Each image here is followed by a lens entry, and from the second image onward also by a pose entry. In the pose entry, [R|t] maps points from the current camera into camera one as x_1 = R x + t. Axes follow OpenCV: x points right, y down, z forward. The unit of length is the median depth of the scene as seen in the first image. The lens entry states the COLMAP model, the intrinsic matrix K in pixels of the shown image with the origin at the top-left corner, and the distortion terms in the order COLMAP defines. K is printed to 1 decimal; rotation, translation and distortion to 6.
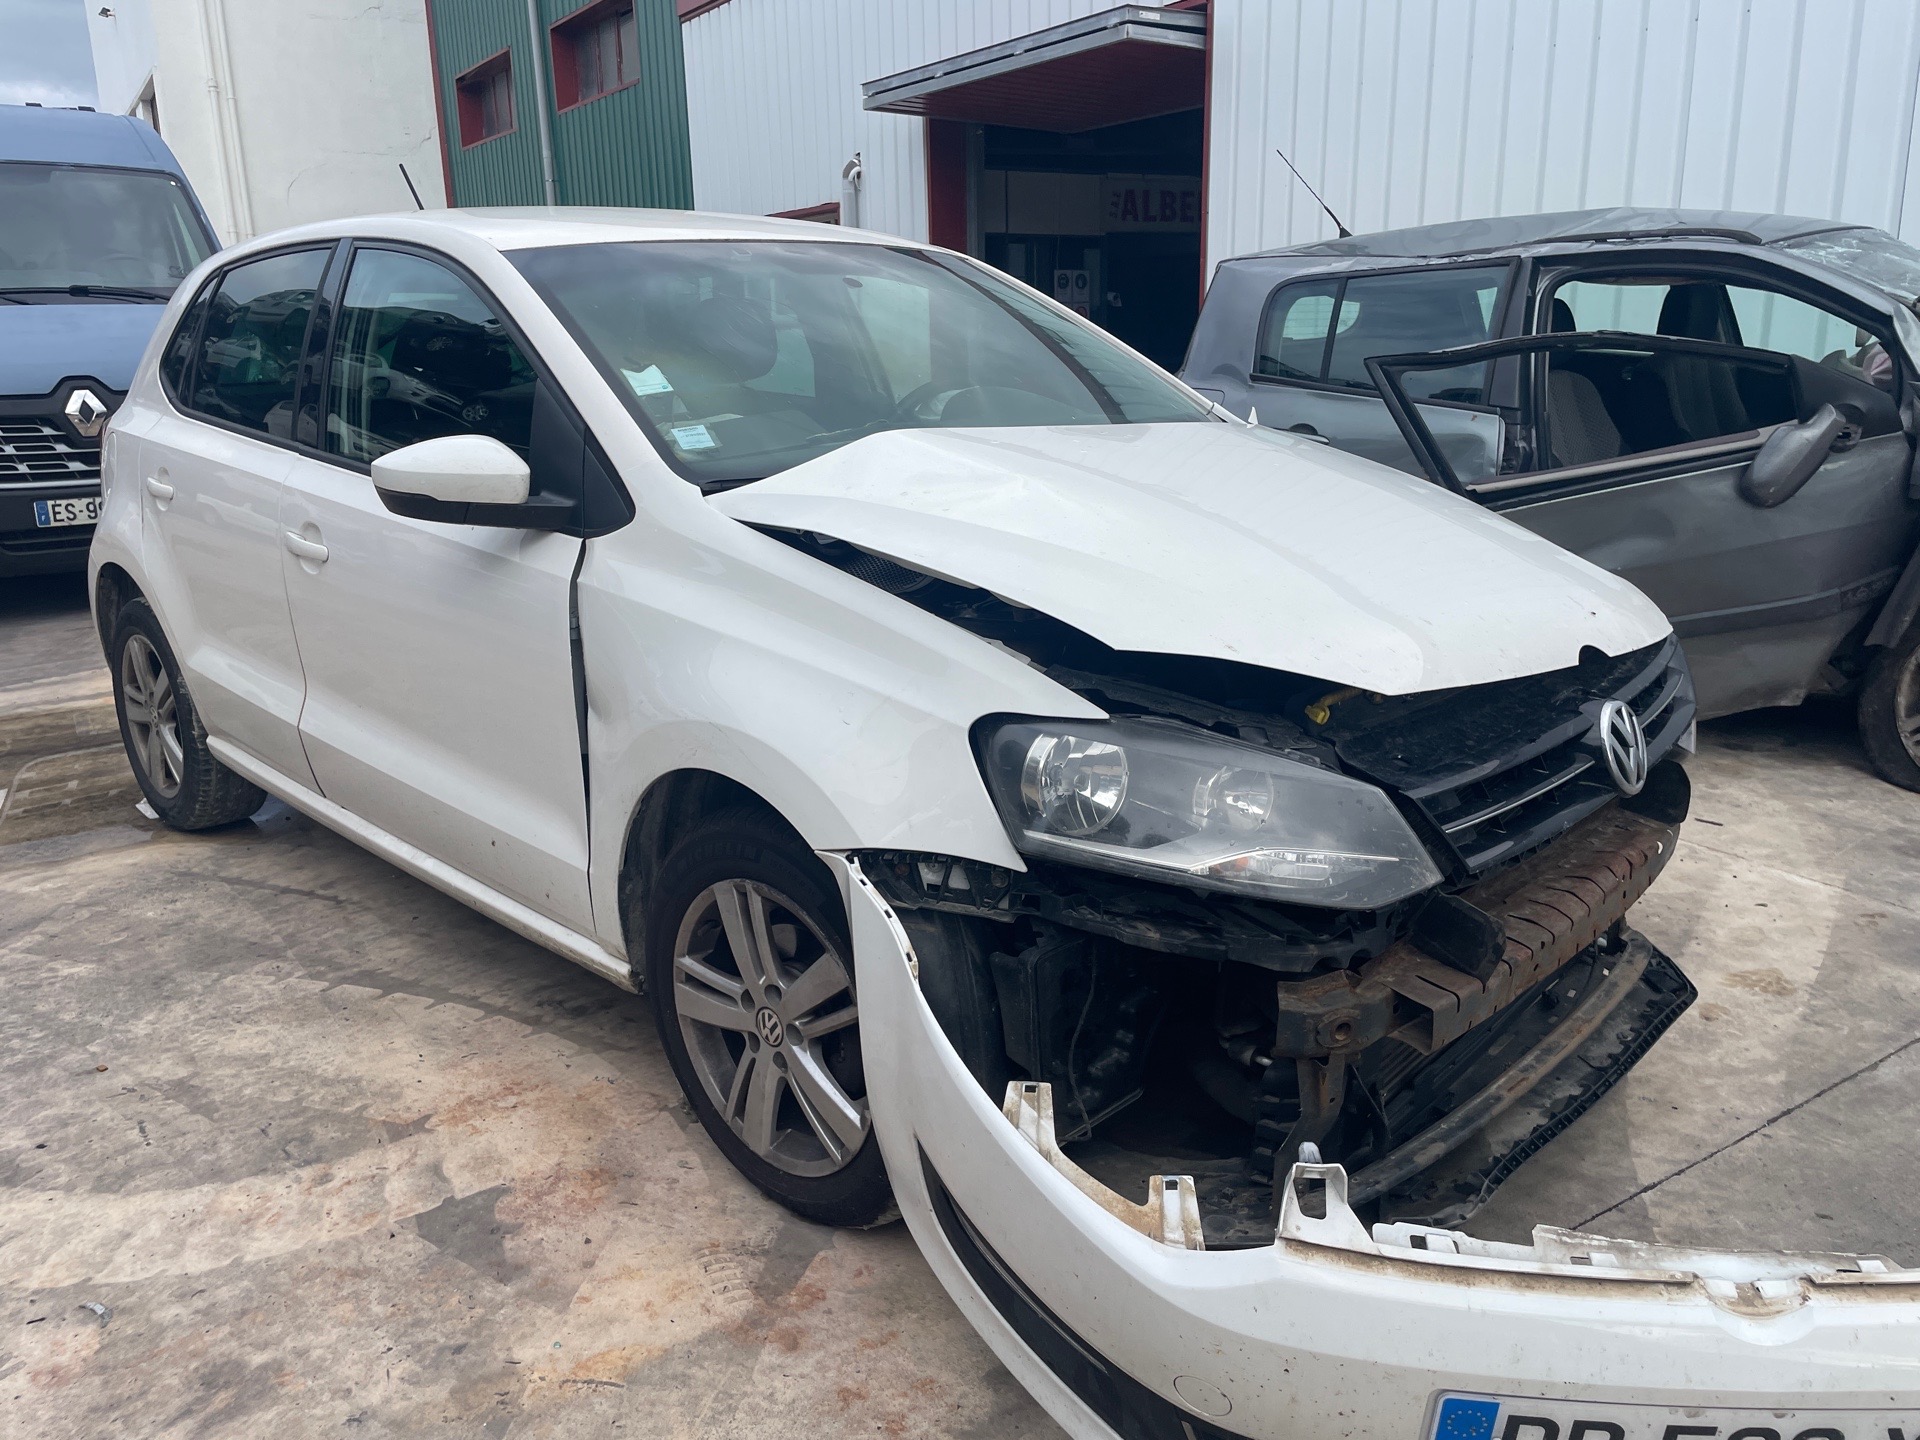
lens RADIAL K [[1443.8, 0, 971.7], [0, 1443.8, 699.4], [0, 0, 1]] dist [0.087265, -0.120965]
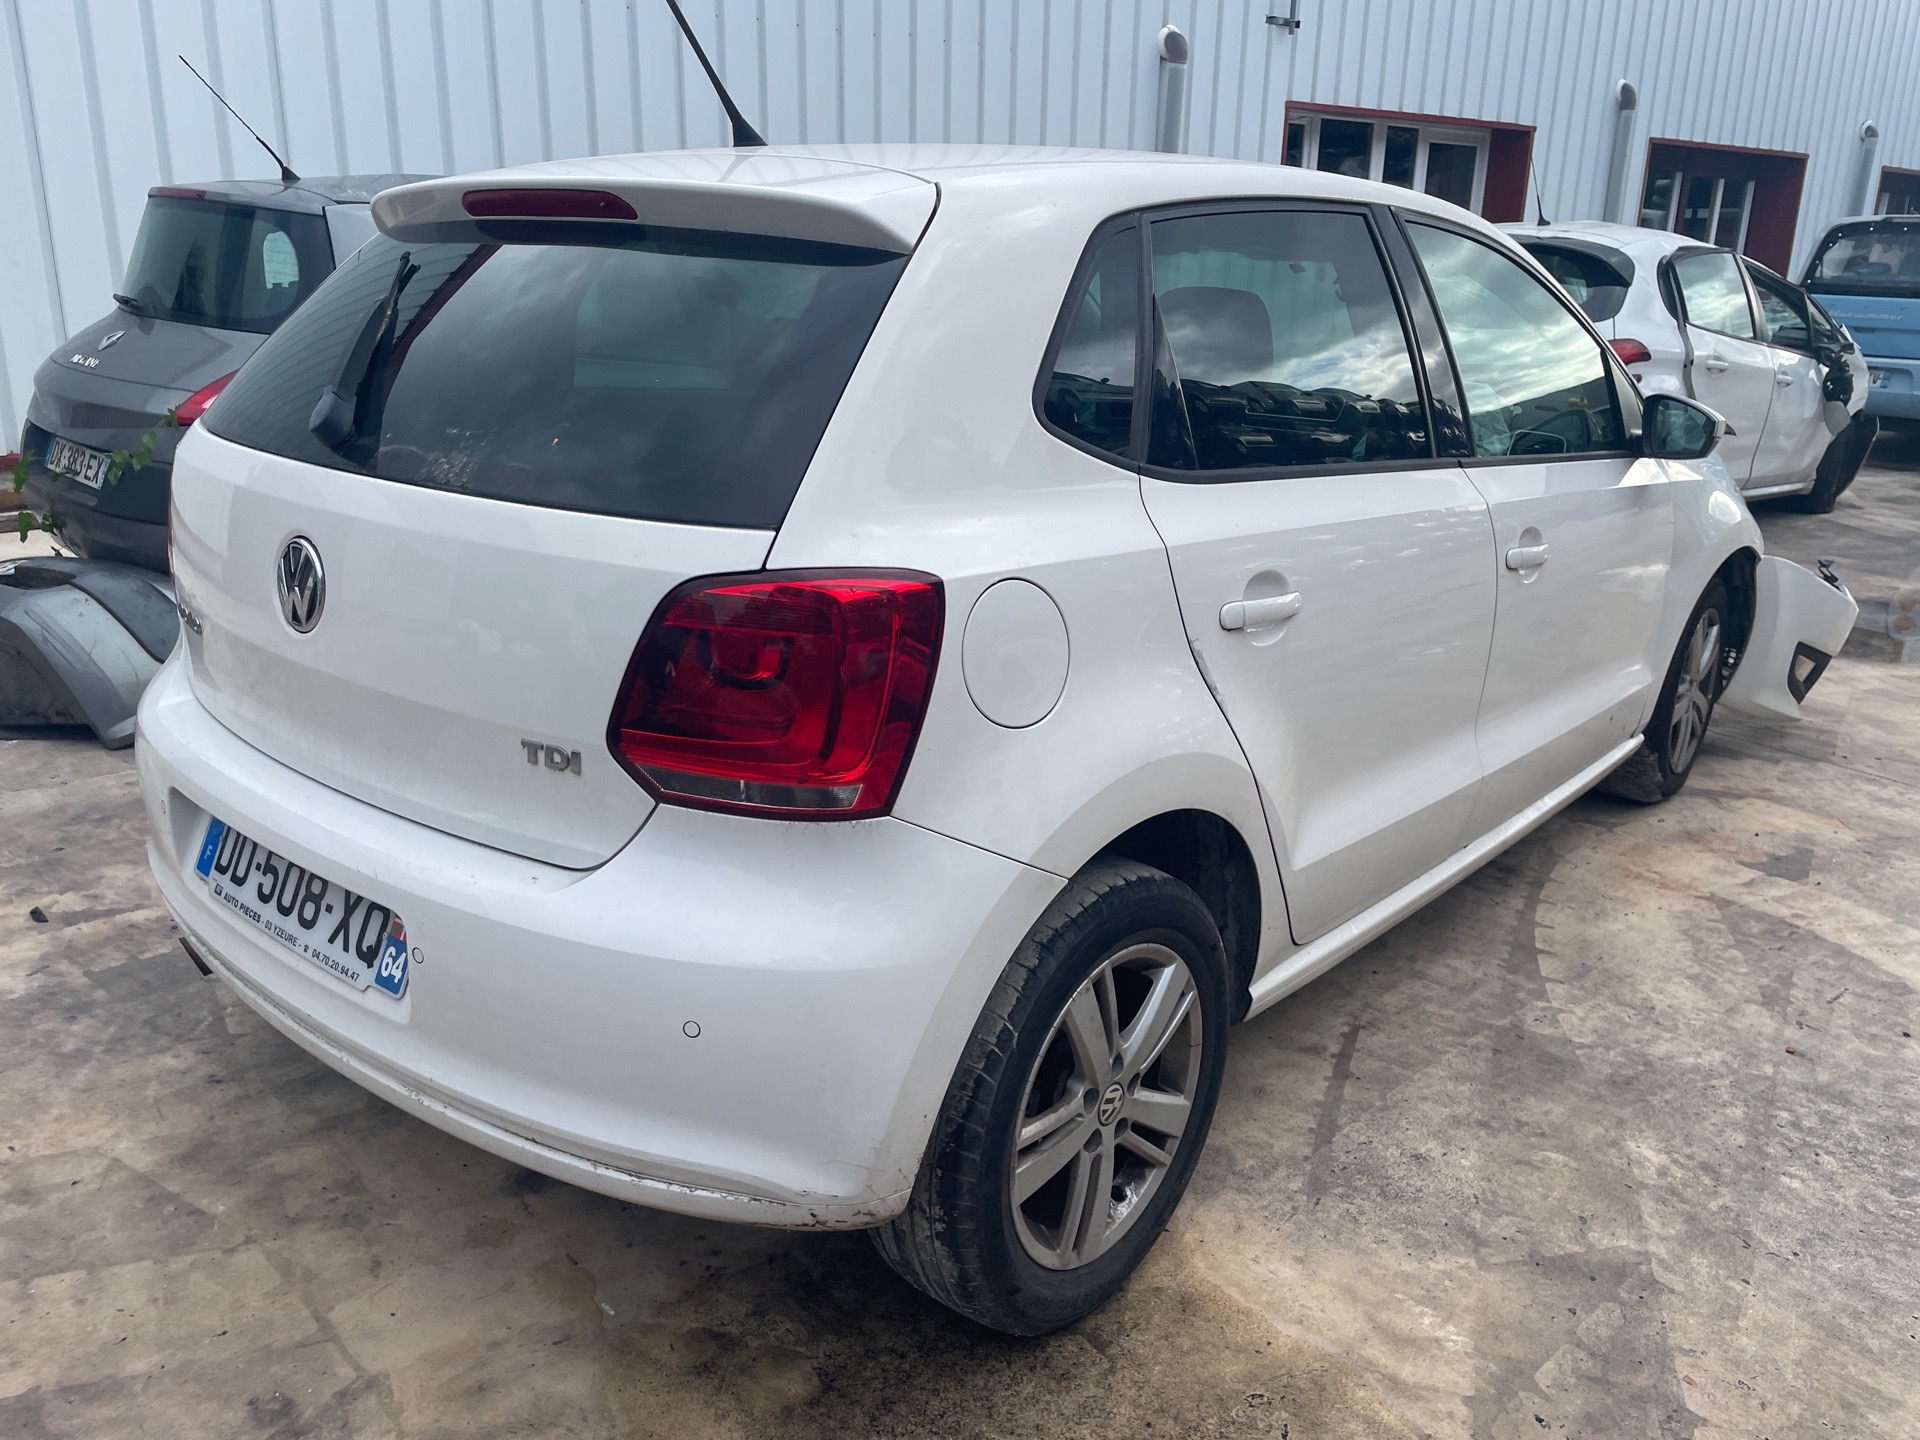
lens RADIAL K [[1448.4, 0, 970.9], [0, 1448.4, 703.5], [0, 0, 1]] dist [0.086908, -0.113908]
pose [[-0.066730, -0.277831, 0.958309, -1.254202], [0.238888, 0.928067, 0.285698, -0.340954], [-0.968752, 0.247993, 0.004441, 1.270978]]
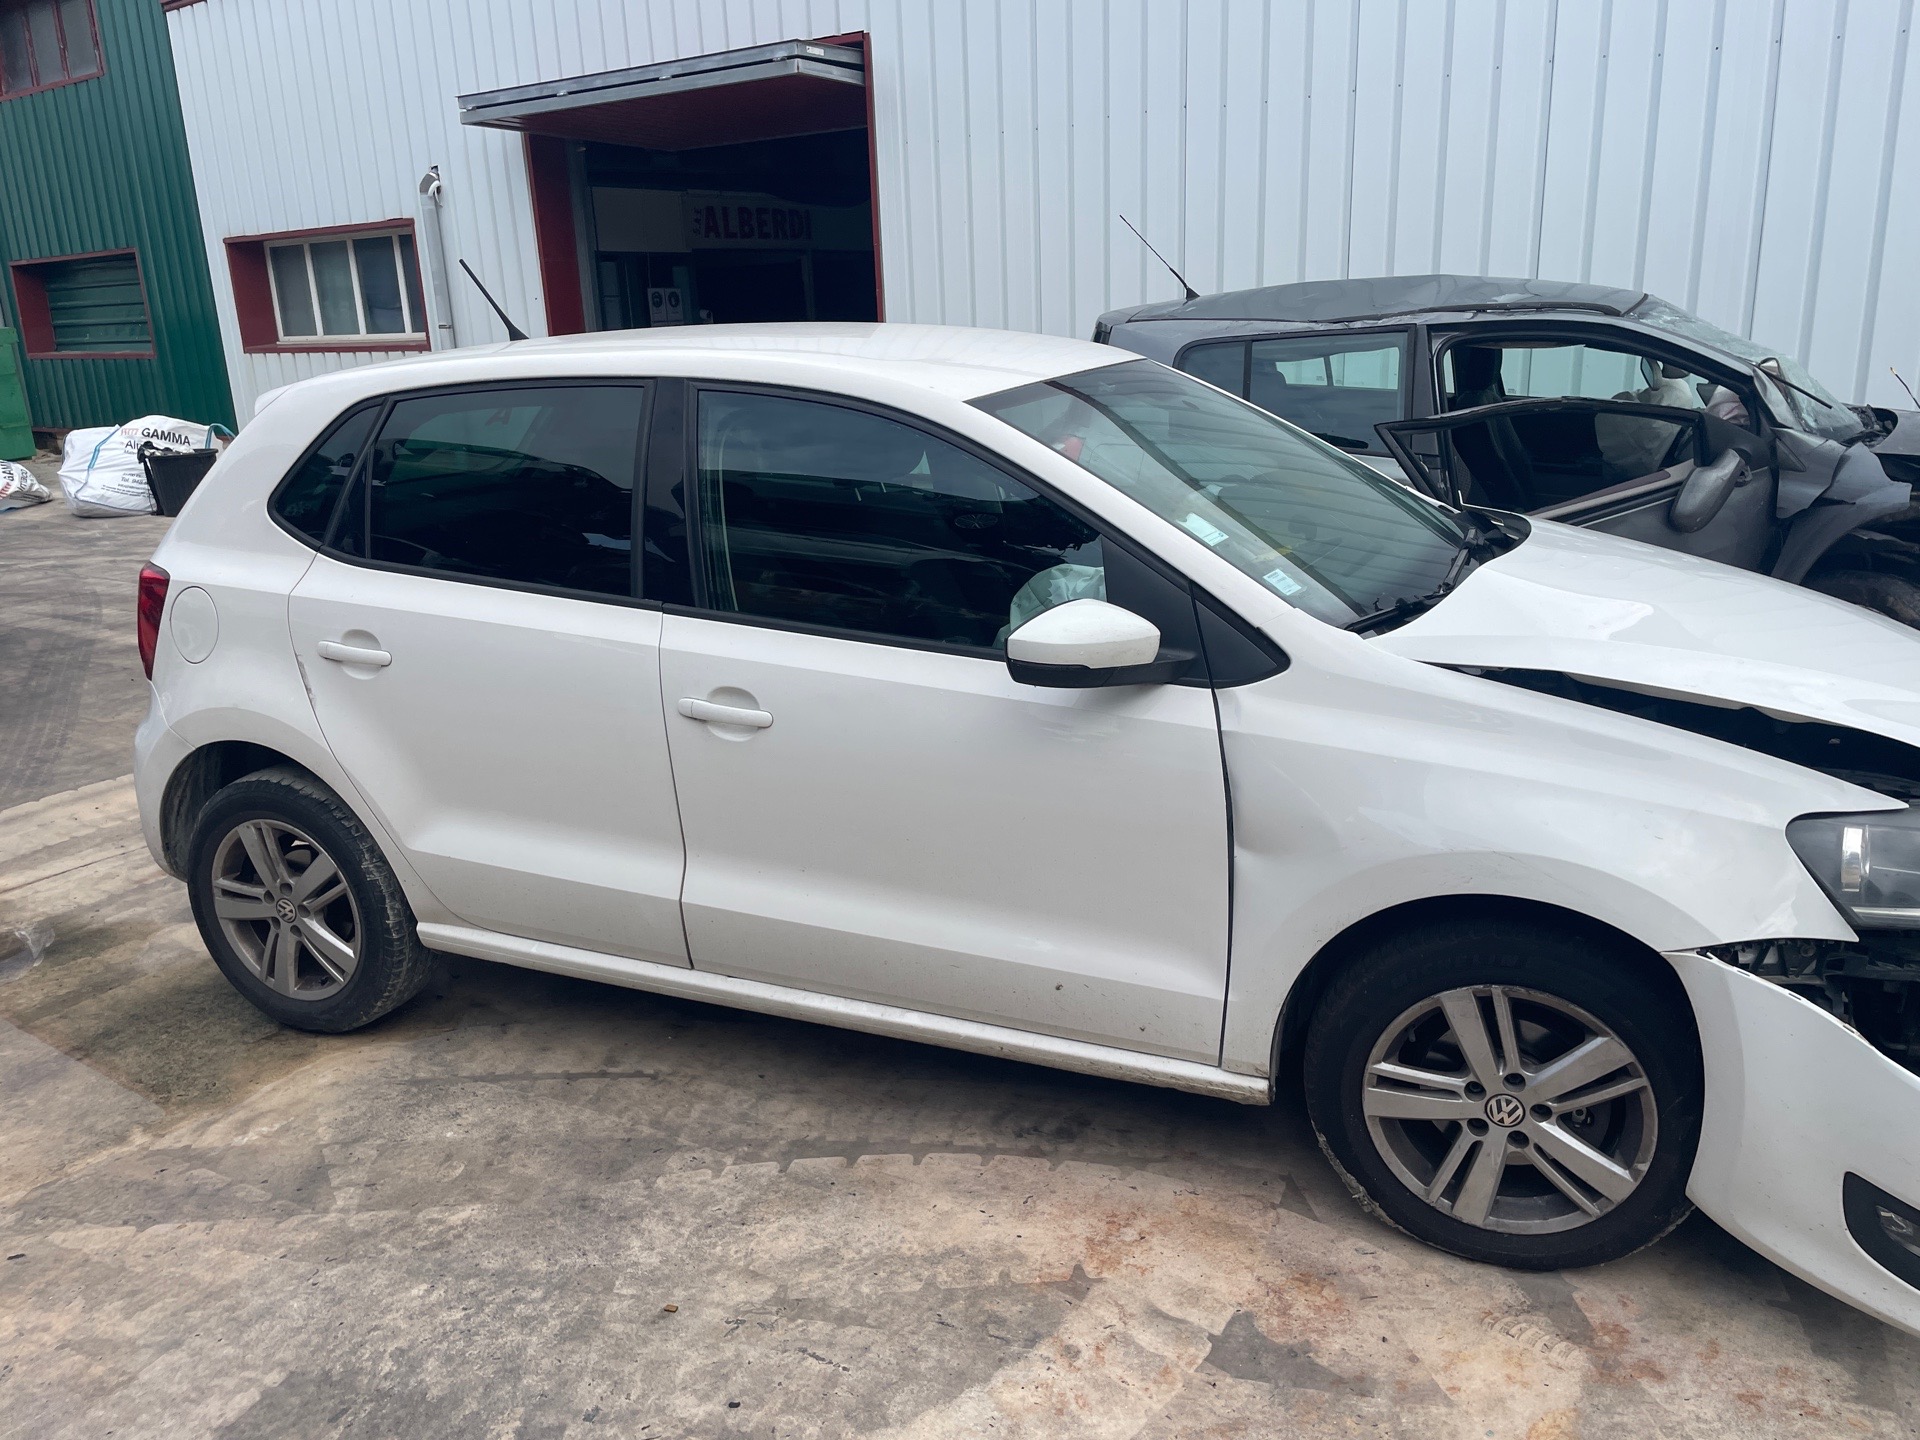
lens RADIAL K [[1448.4, 0, 970.9], [0, 1448.4, 703.5], [0, 0, 1]] dist [0.086908, -0.113908]
pose [[0.927497, -0.115033, 0.355692, -0.600772], [0.112270, 0.993270, 0.028477, -0.111365], [-0.356574, 0.013521, 0.934169, 0.058542]]
